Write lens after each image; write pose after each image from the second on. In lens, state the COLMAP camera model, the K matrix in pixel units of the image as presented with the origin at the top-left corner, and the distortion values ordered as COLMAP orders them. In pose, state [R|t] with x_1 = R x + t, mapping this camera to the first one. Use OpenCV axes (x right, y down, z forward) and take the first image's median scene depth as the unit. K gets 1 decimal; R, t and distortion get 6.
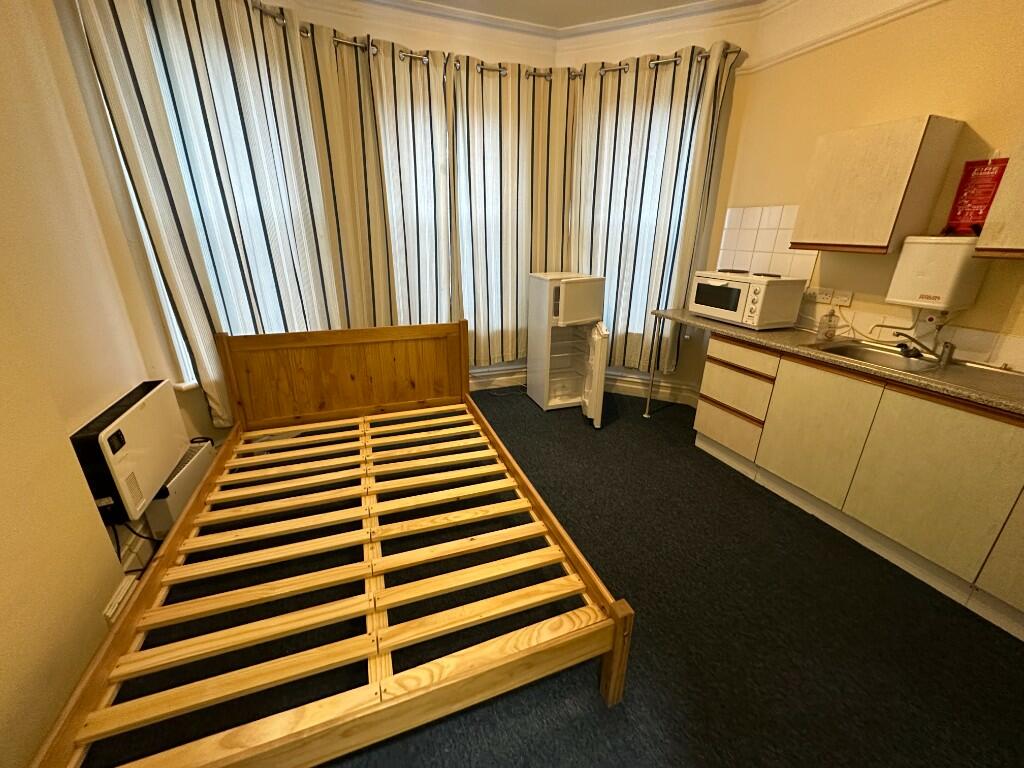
lens RADIAL K [[408.3, 0, 515.4], [0, 408.3, 386.0], [0, 0, 1]] dist [-0.001008, -0.000214]
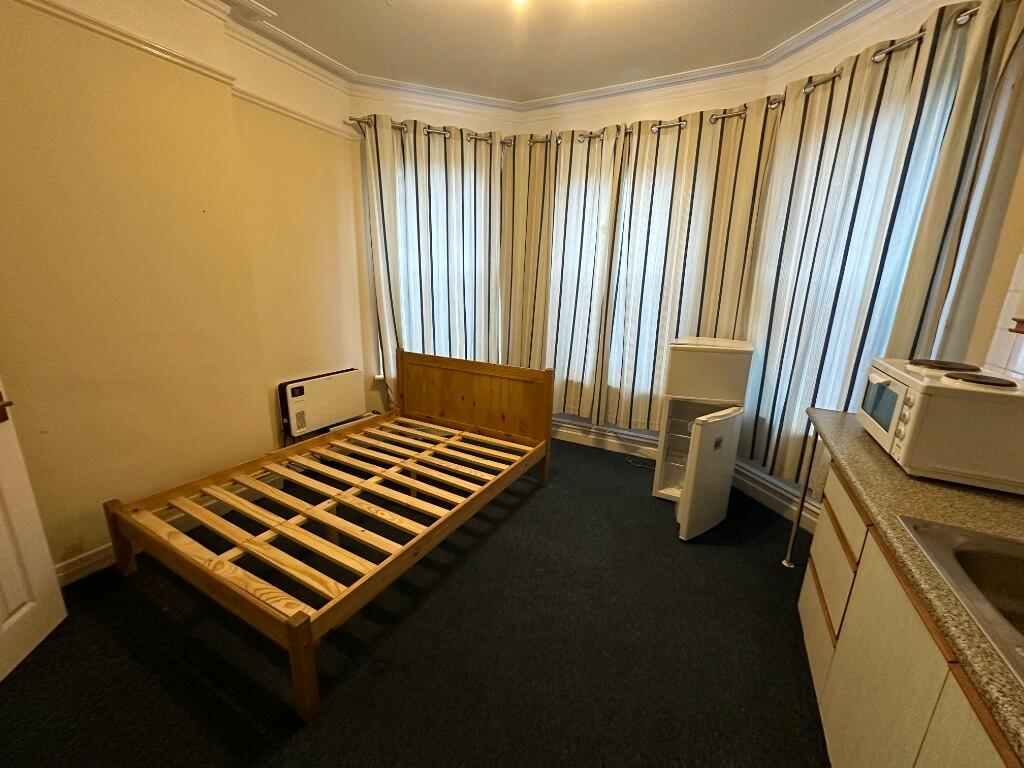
lens RADIAL K [[408.3, 0, 511.4], [0, 408.3, 386.4], [0, 0, 1]] dist [-0.001008, -0.000214]
pose [[0.649491, 0.192220, -0.735672, 0.622210], [-0.282908, 0.959147, 0.000844, -0.100305], [0.705779, 0.207580, 0.677338, 0.255073]]
